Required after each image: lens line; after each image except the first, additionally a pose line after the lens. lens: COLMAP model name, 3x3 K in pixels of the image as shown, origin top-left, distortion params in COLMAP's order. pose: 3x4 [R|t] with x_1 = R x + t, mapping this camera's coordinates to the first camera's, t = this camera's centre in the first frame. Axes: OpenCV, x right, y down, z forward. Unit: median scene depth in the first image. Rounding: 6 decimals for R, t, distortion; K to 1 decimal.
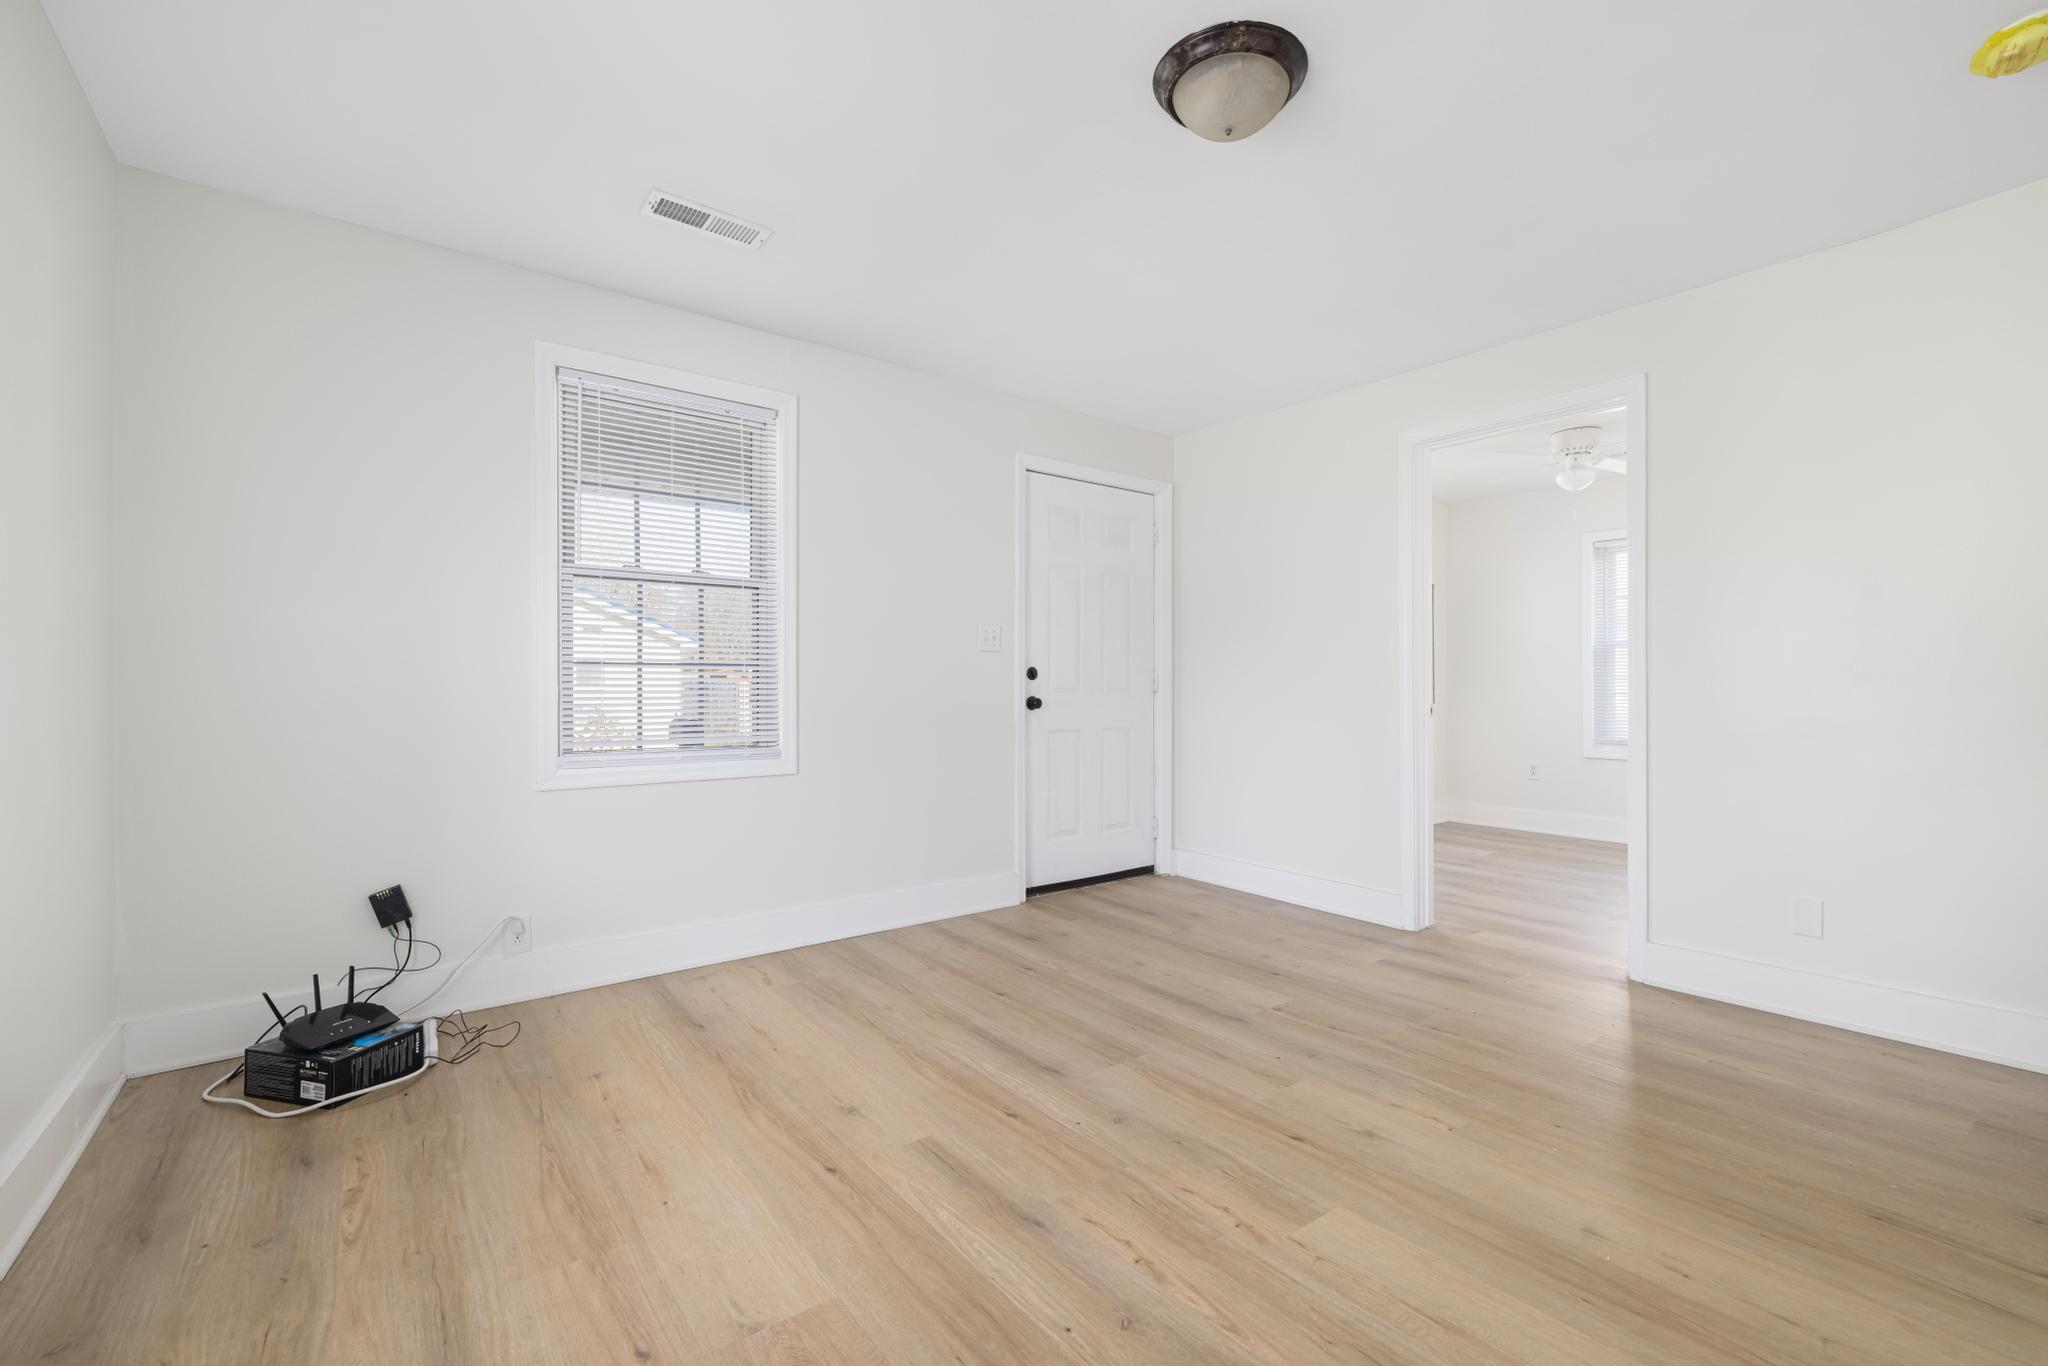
lens RADIAL K [[866.0, 0, 1023.3], [0, 866.0, 686.2], [0, 0, 1]] dist [0.000945, 0.000095]
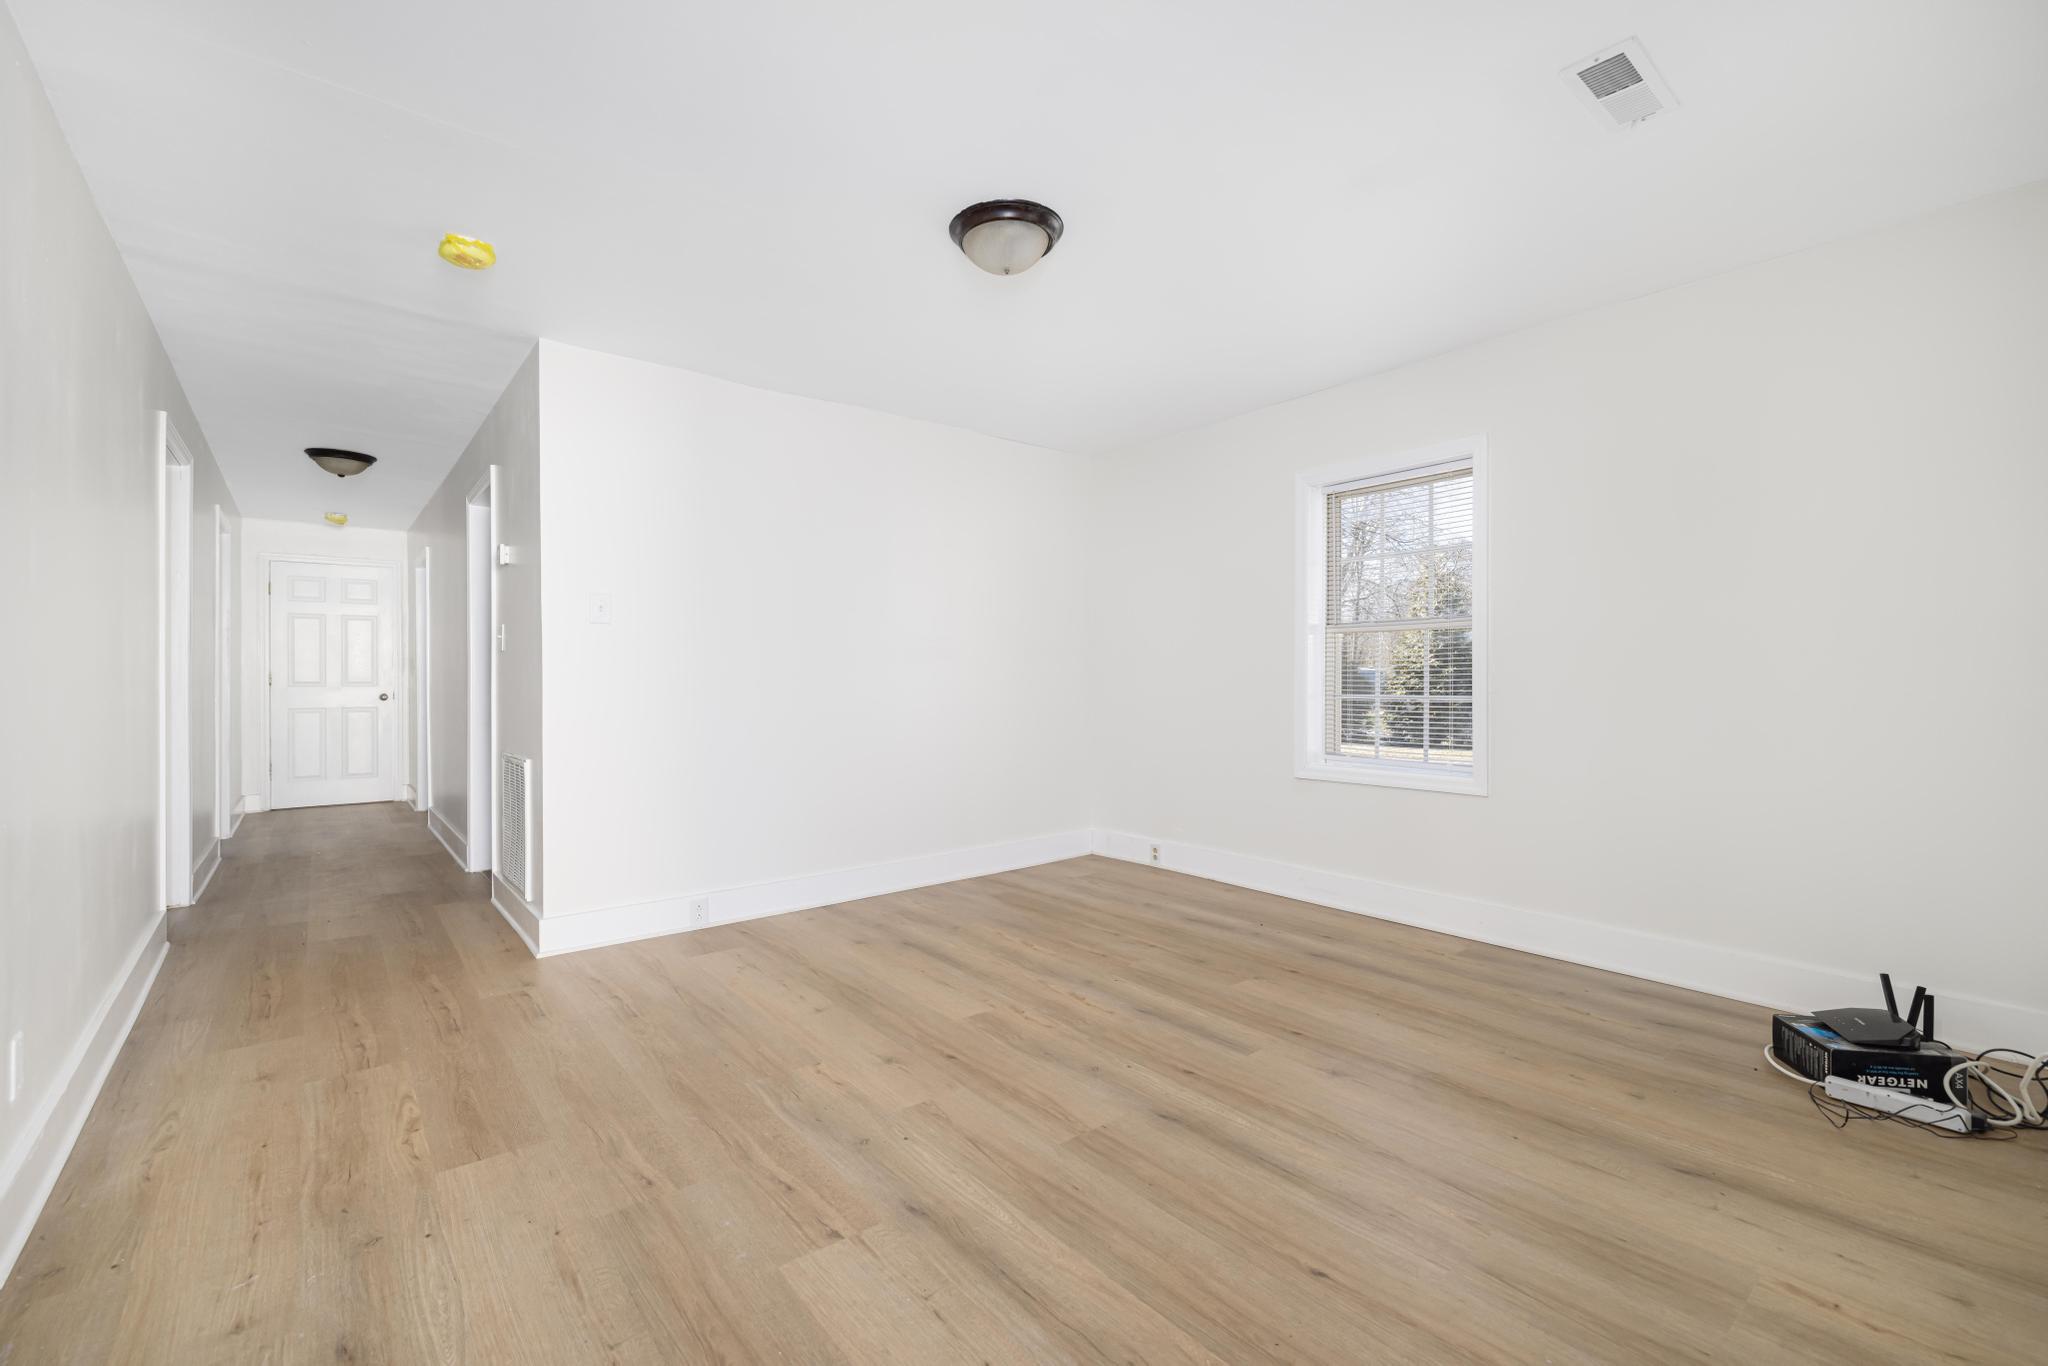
lens RADIAL K [[866.0, 0, 1027.6], [0, 866.0, 679.7], [0, 0, 1]] dist [0.000945, 0.000095]
pose [[-0.999214, 0.004693, -0.039363, 0.227251], [0.004799, 0.999985, -0.002588, -0.013614], [0.039350, -0.002775, -0.999222, 2.017245]]
